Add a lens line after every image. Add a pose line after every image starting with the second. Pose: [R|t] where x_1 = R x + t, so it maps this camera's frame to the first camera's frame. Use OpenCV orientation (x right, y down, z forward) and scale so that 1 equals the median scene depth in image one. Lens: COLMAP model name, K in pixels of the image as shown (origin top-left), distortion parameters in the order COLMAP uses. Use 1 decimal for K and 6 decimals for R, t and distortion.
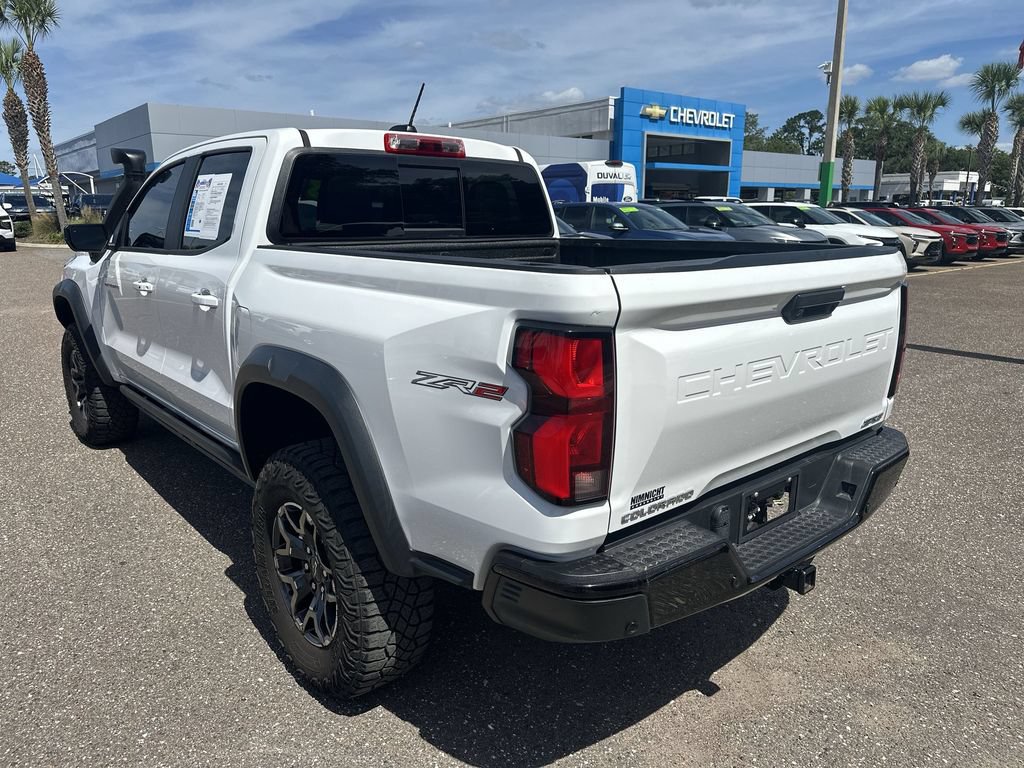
lens RADIAL K [[729.1, 0, 504.8], [0, 729.1, 386.1], [0, 0, 1]] dist [0.028797, -0.035148]
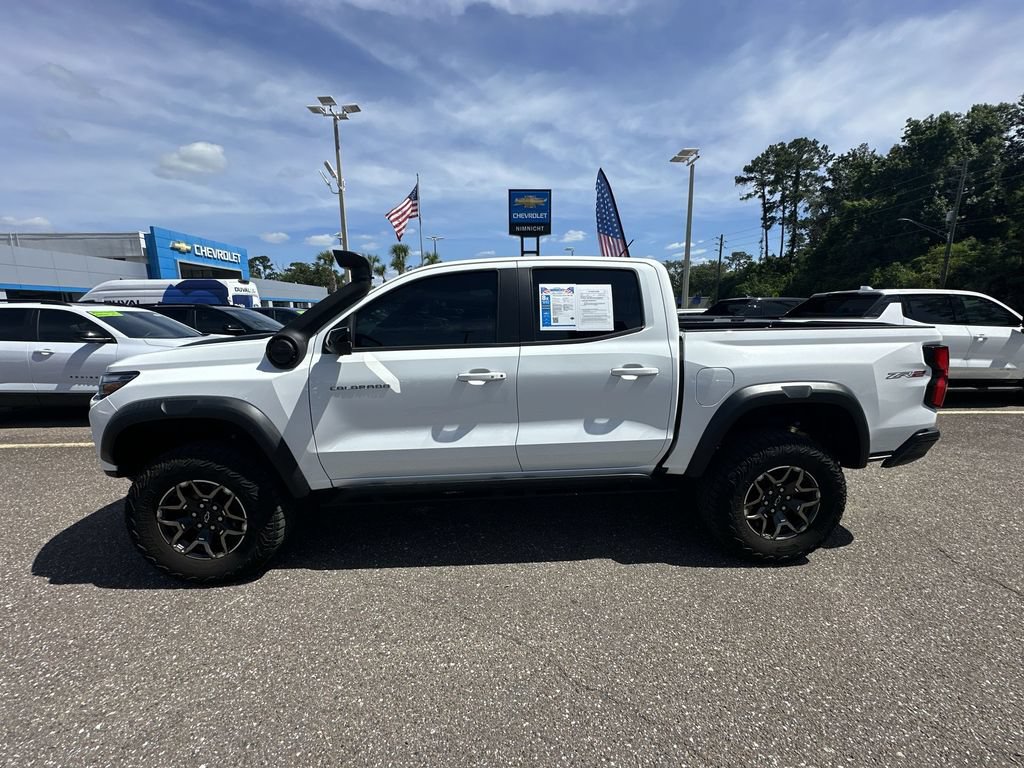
lens RADIAL K [[412.1, 0, 513.9], [0, 412.1, 384.2], [0, 0, 1]] dist [-0.004007, 0.000577]
pose [[0.601215, -0.142678, 0.786246, -1.036504], [0.194646, 0.980442, 0.029080, -0.142137], [-0.775018, 0.135556, 0.617229, 0.603105]]
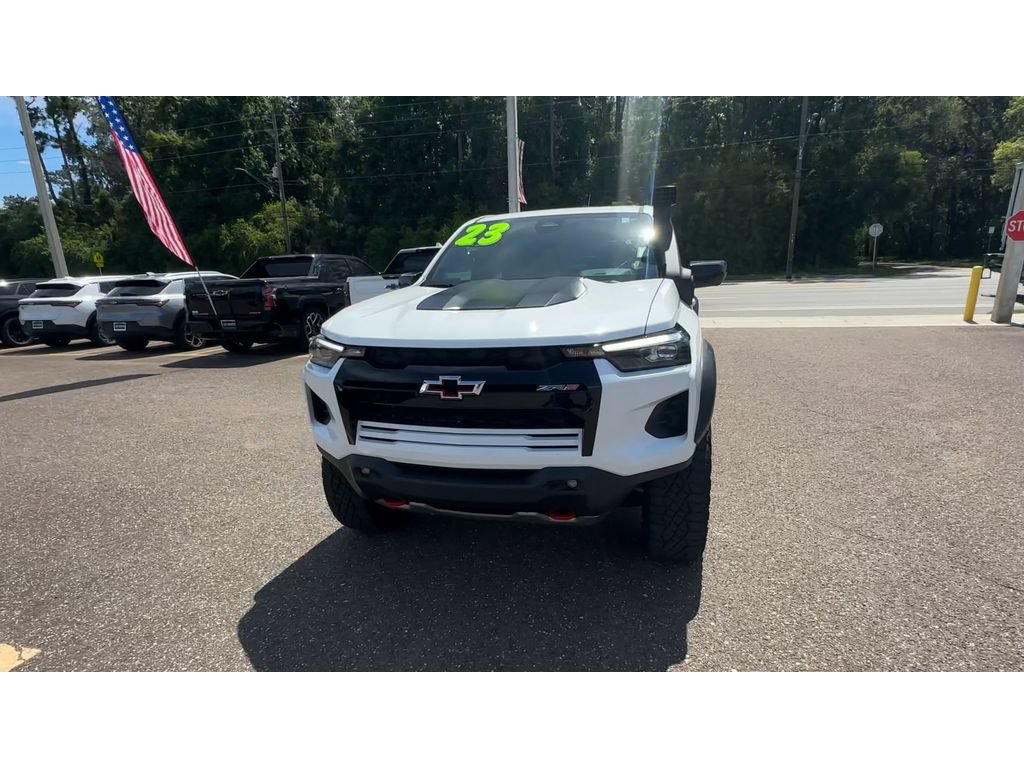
lens RADIAL K [[584.3, 0, 510.5], [0, 584.3, 435.7], [0, 0, 1]] dist [-0.008535, 0.003672]
pose [[-0.555022, -0.215743, 0.803371, -1.381894], [0.229426, 0.888620, 0.397138, -0.478495], [-0.799571, 0.404734, -0.443707, 2.051520]]
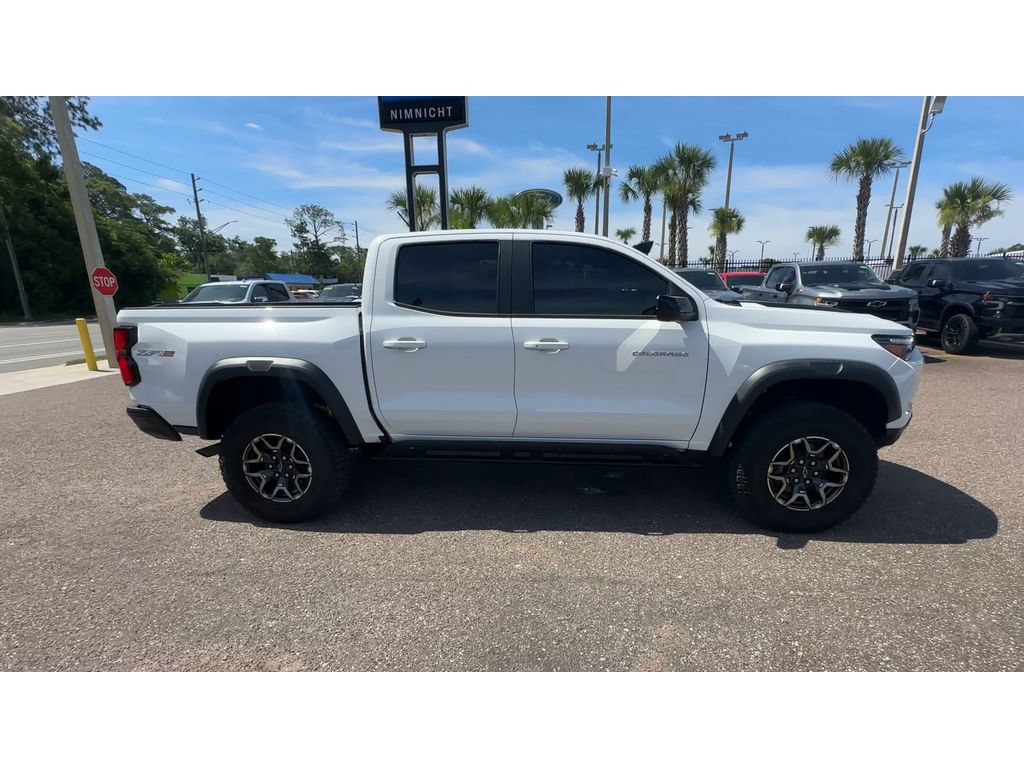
lens RADIAL K [[517.0, 0, 530.0], [0, 517.0, 450.0], [0, 0, 1]] dist [-0.005016, 0.001526]
pose [[-0.712042, 0.211575, -0.669502, 0.557969], [-0.151732, 0.884623, 0.440931, -0.462784], [0.685546, 0.415546, -0.597786, 2.014377]]
